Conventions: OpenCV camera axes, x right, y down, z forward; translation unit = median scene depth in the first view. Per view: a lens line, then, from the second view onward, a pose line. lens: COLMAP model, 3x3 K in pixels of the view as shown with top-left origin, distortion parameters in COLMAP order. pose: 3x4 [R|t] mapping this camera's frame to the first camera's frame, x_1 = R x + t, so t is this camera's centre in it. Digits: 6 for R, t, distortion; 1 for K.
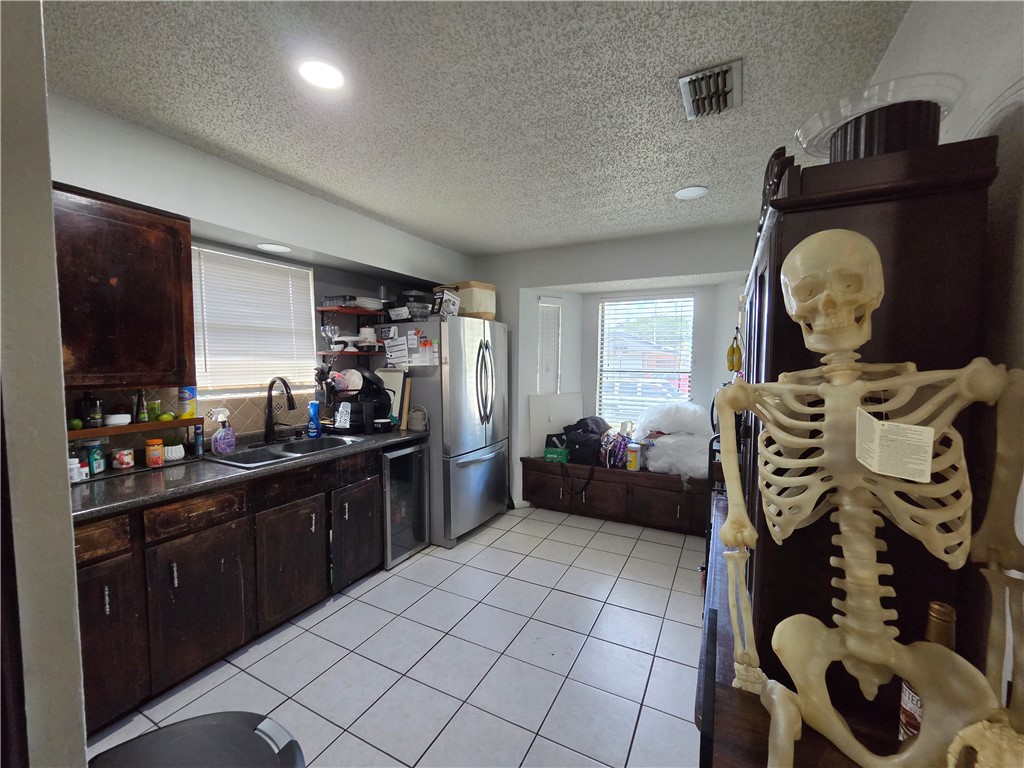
lens RADIAL K [[423.7, 0, 508.9], [0, 423.7, 387.6], [0, 0, 1]] dist [-0.005017, 0.000765]
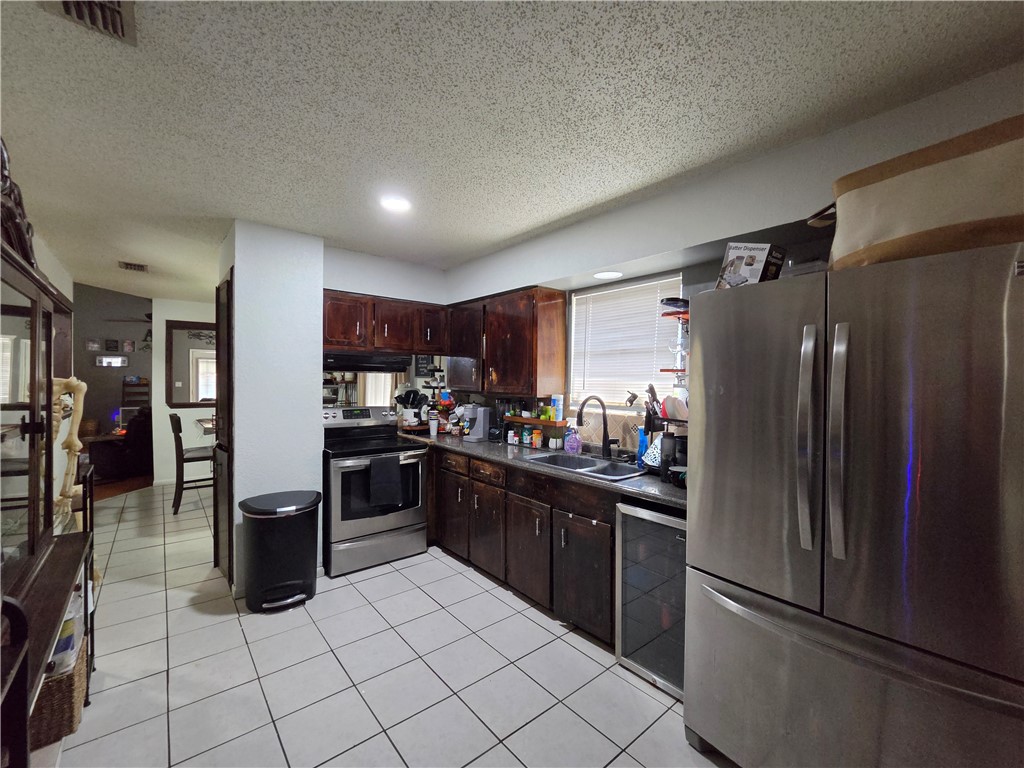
lens RADIAL K [[423.7, 0, 508.9], [0, 423.7, 387.6], [0, 0, 1]] dist [-0.005017, 0.000765]
pose [[-0.387989, 0.008400, -0.921626, 0.537054], [-0.073155, 0.996523, 0.039880, -0.074236], [0.918756, 0.082895, -0.386025, 1.238567]]
